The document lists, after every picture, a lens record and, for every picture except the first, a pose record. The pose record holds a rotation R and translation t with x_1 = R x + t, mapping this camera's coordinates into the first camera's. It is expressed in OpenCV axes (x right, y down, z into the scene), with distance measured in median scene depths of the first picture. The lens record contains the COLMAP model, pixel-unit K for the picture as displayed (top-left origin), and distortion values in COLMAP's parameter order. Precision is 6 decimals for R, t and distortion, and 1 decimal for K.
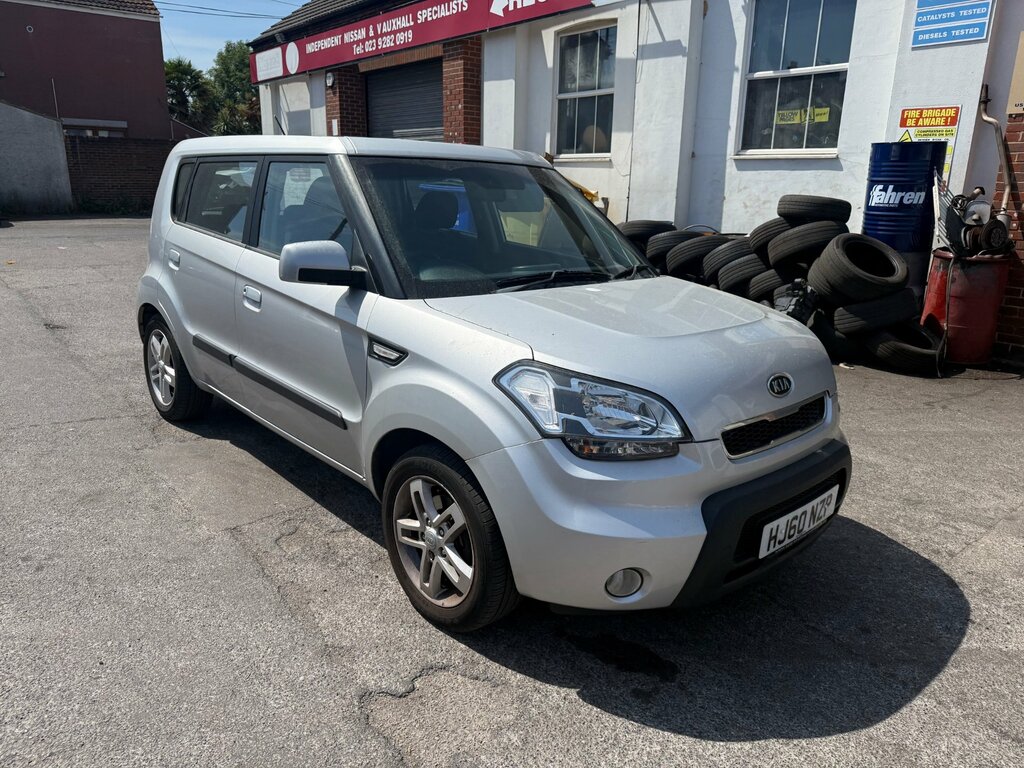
lens RADIAL K [[725.3, 0, 504.4], [0, 725.3, 383.6], [0, 0, 1]] dist [0.013506, -0.022749]
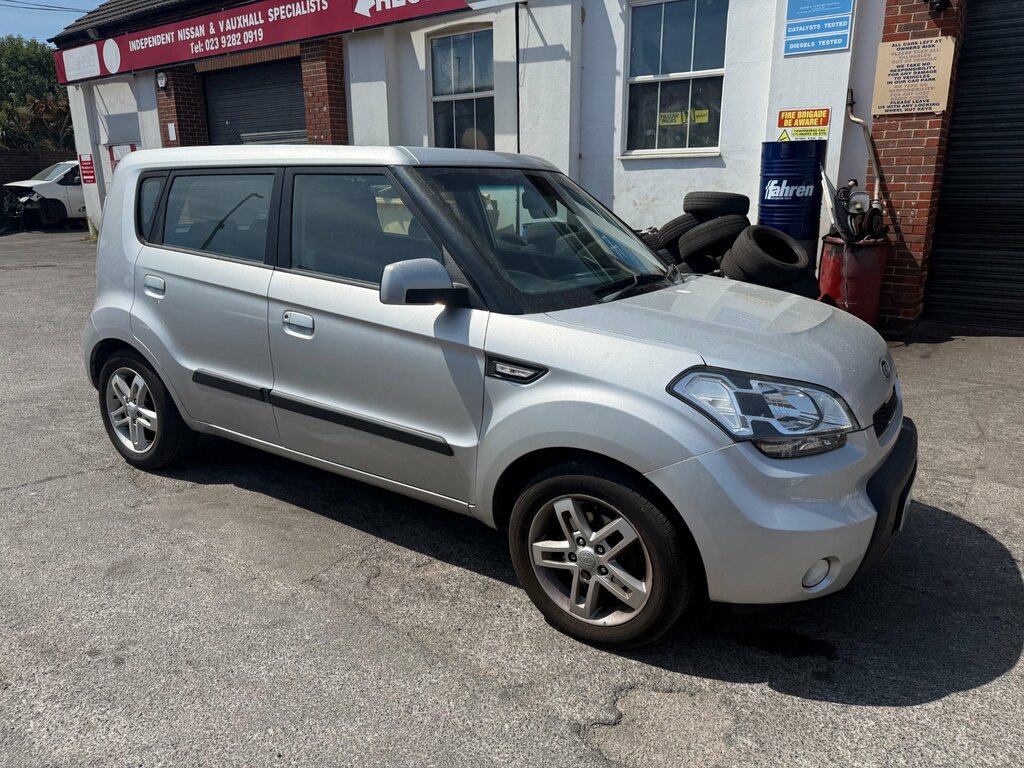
lens RADIAL K [[725.3, 0, 505.3], [0, 725.3, 379.5], [0, 0, 1]] dist [0.013506, -0.022749]
pose [[0.968306, -0.089894, 0.233028, -0.163537], [0.091254, 0.995815, 0.004963, -0.015516], [-0.232499, 0.016459, 0.972457, 0.029830]]
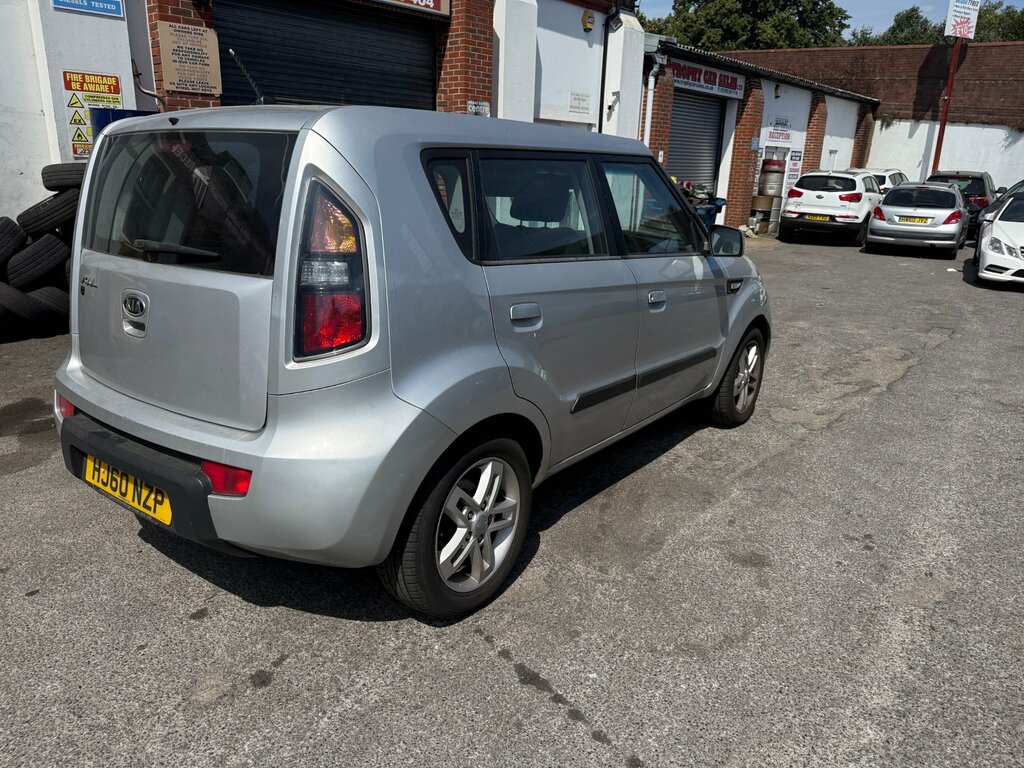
lens RADIAL K [[725.3, 0, 508.9], [0, 725.3, 382.8], [0, 0, 1]] dist [0.013506, -0.022749]
pose [[-0.188488, -0.313577, 0.930667, -0.665945], [0.234284, 0.905935, 0.352693, -0.217237], [-0.953721, 0.284518, -0.097292, 0.693364]]
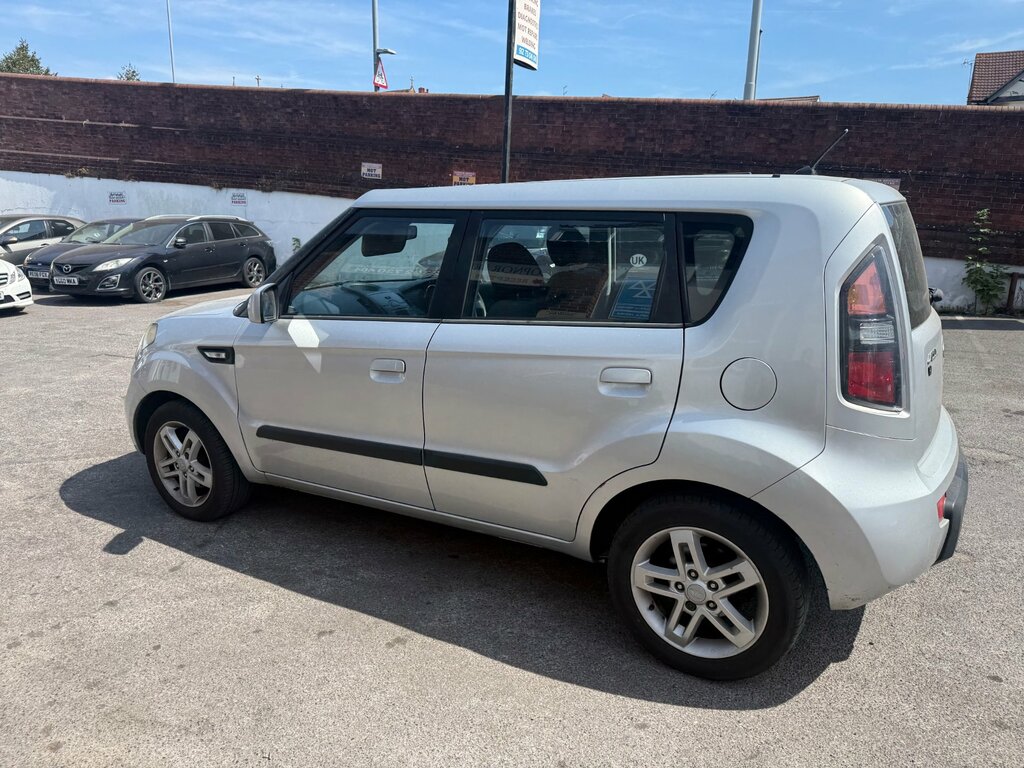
lens RADIAL K [[725.3, 0, 506.6], [0, 725.3, 386.0], [0, 0, 1]] dist [0.013506, -0.022749]
pose [[-0.955280, 0.041477, -0.292779, 0.089984], [-0.107815, 0.873101, 0.475468, -0.324695], [0.275346, 0.485772, -0.829584, 1.120059]]
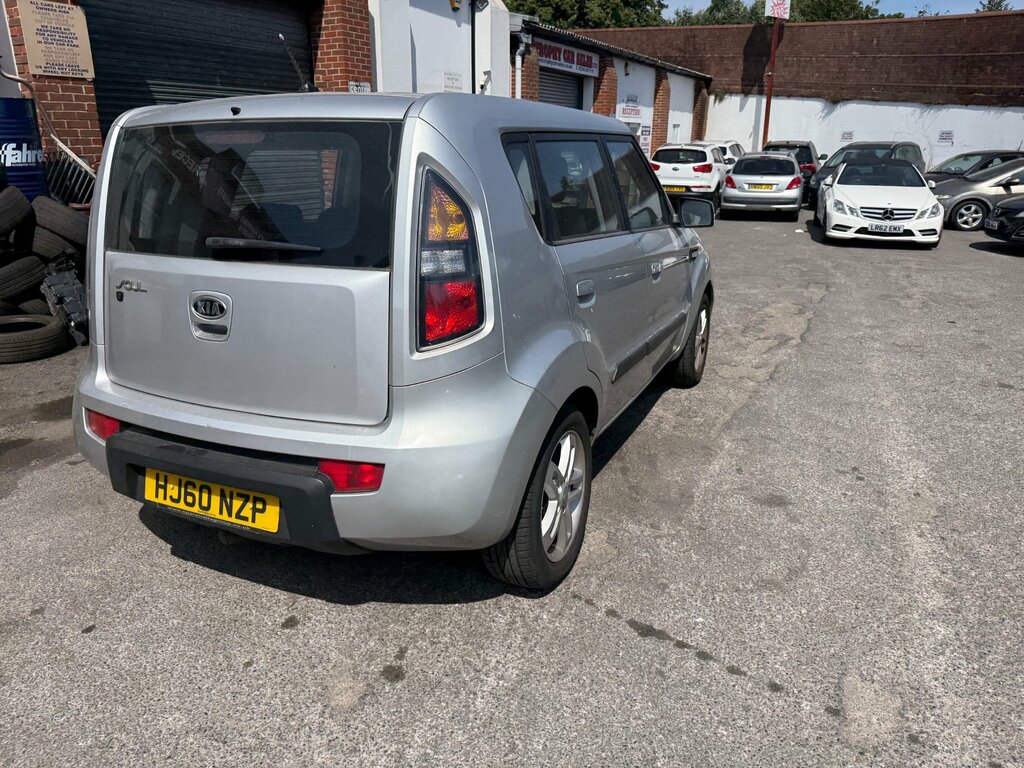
lens RADIAL K [[725.3, 0, 507.8], [0, 725.3, 374.6], [0, 0, 1]] dist [0.013506, -0.022749]
pose [[-0.390999, -0.302502, 0.869259, -0.643339], [0.237363, 0.879357, 0.412784, -0.248230], [-0.889257, 0.367728, -0.272025, 0.804703]]
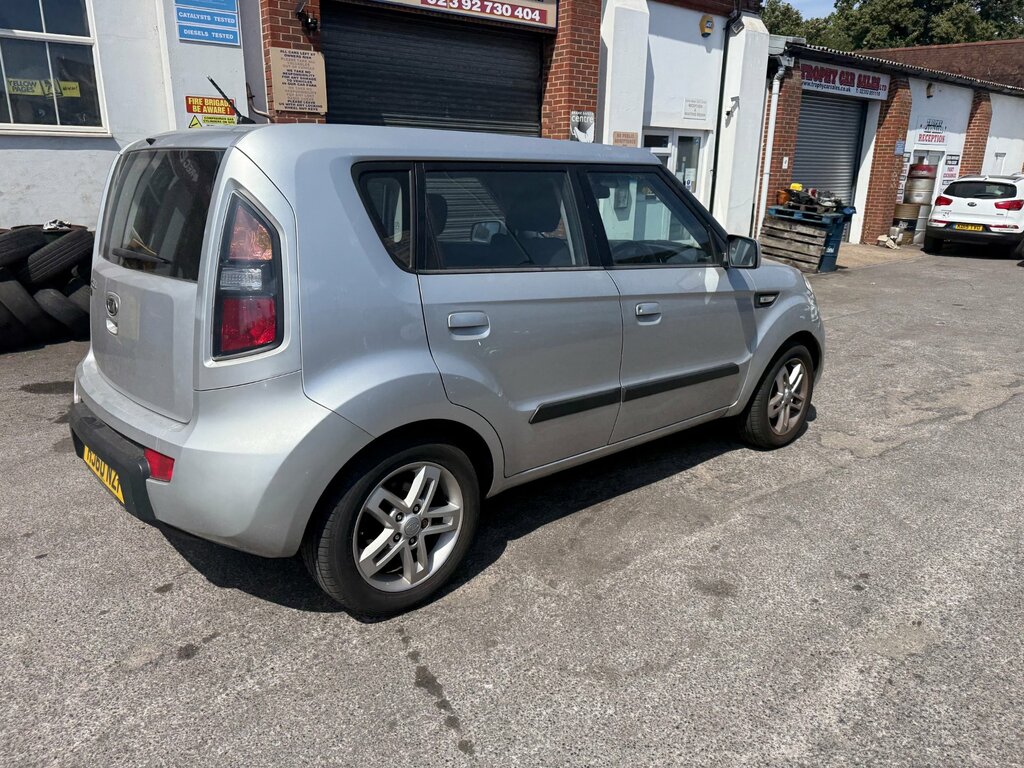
lens RADIAL K [[725.3, 0, 508.3], [0, 725.3, 381.7], [0, 0, 1]] dist [0.013506, -0.022749]
pose [[0.006050, -0.304548, 0.952478, -0.679449], [0.257513, 0.920846, 0.292798, -0.190883], [-0.966256, 0.243504, 0.083996, 0.587565]]
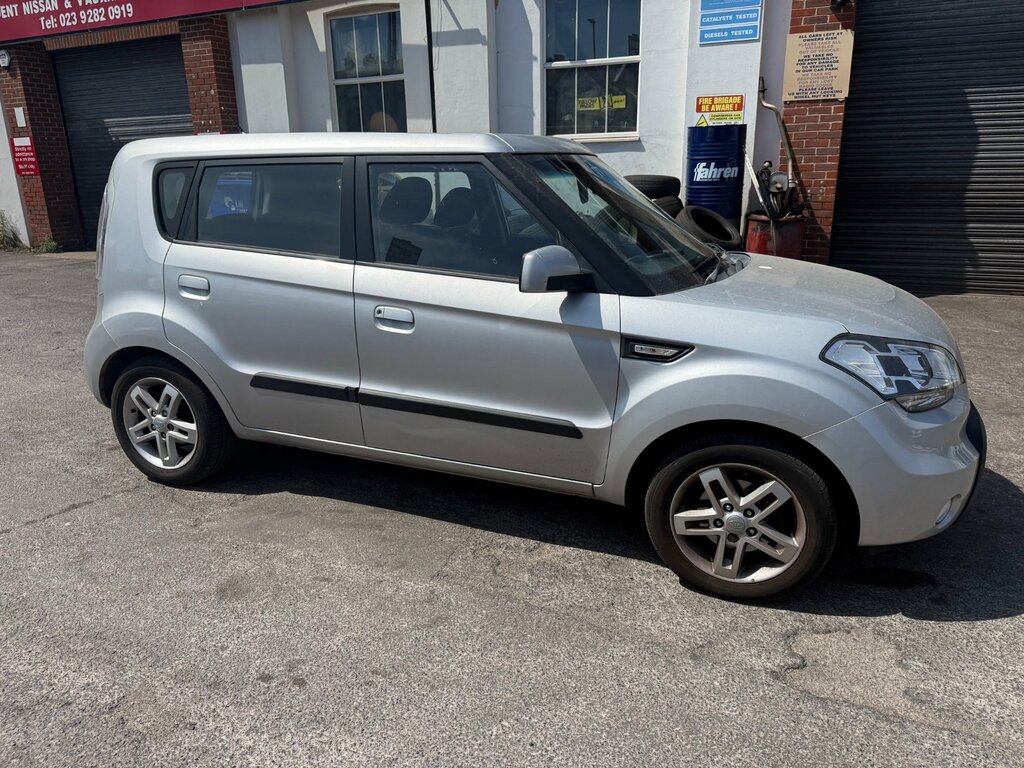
lens RADIAL K [[725.3, 0, 506.0], [0, 725.3, 381.2], [0, 0, 1]] dist [0.013506, -0.022749]
pose [[0.895767, -0.162084, 0.413921, -0.314085], [0.155112, 0.986597, 0.050655, -0.034536], [-0.416583, 0.018829, 0.908902, 0.074696]]
